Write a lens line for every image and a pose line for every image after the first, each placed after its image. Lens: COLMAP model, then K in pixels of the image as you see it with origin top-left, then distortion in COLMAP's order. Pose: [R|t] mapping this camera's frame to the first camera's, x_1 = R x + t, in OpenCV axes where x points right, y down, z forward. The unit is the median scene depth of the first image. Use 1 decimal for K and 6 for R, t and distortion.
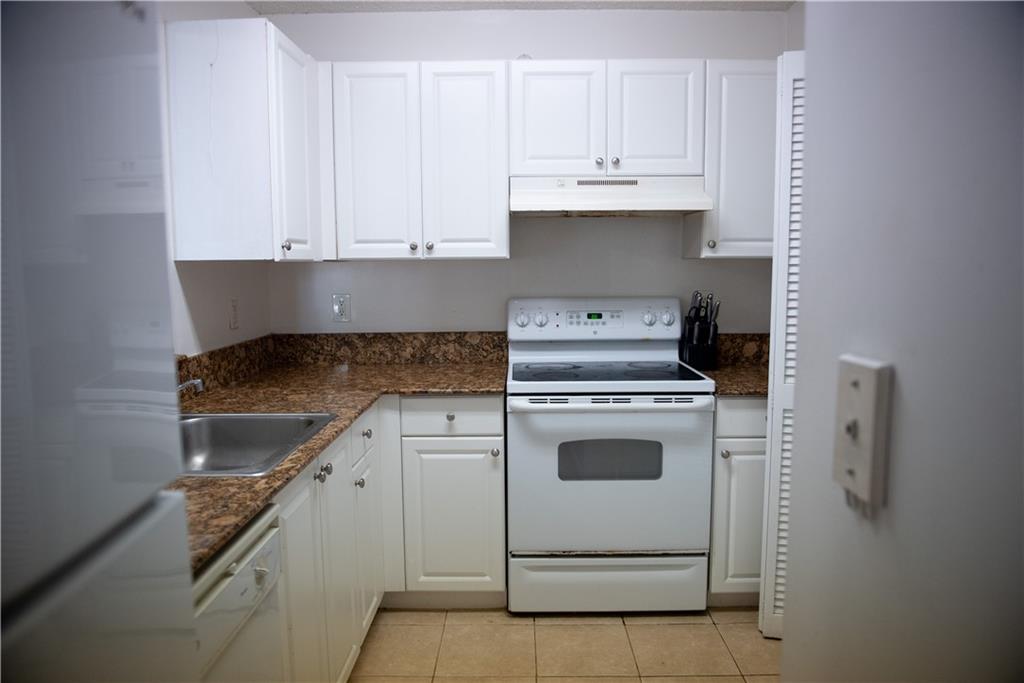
lens RADIAL K [[720.0, 0, 512.0], [0, 720.0, 341.5], [0, 0, 1]] dist [-0.001237, -0.001661]
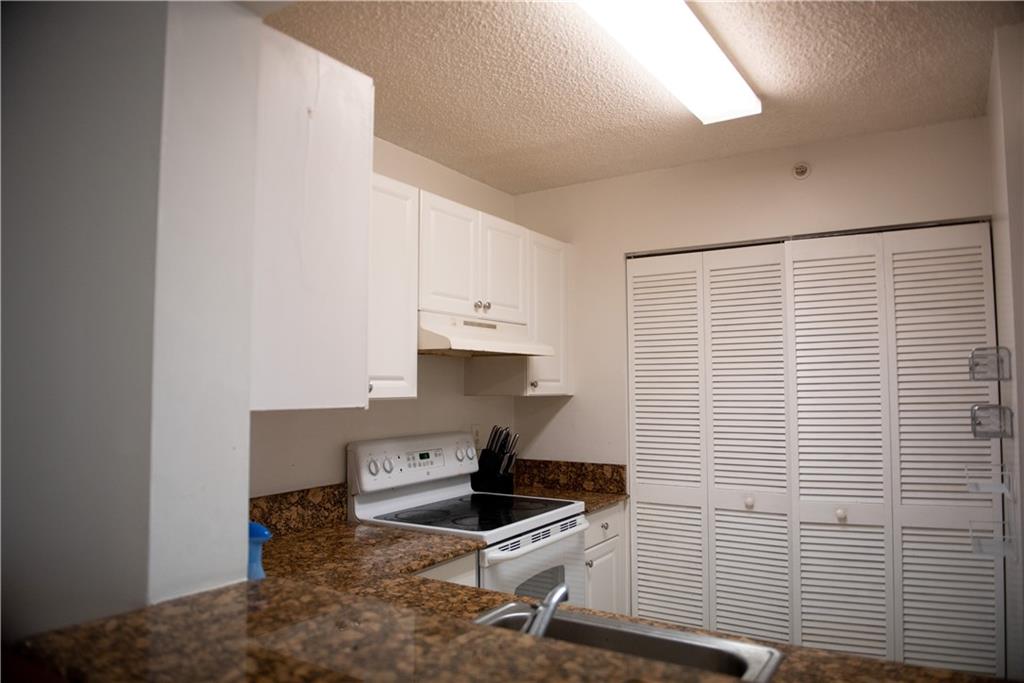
lens RADIAL K [[720.0, 0, 512.0], [0, 720.0, 341.5], [0, 0, 1]] dist [-0.001237, -0.001661]
pose [[0.524474, 0.056342, 0.849560, -0.650926], [0.092485, 0.988134, -0.122627, -0.058016], [-0.846389, 0.142886, 0.513040, 0.384919]]
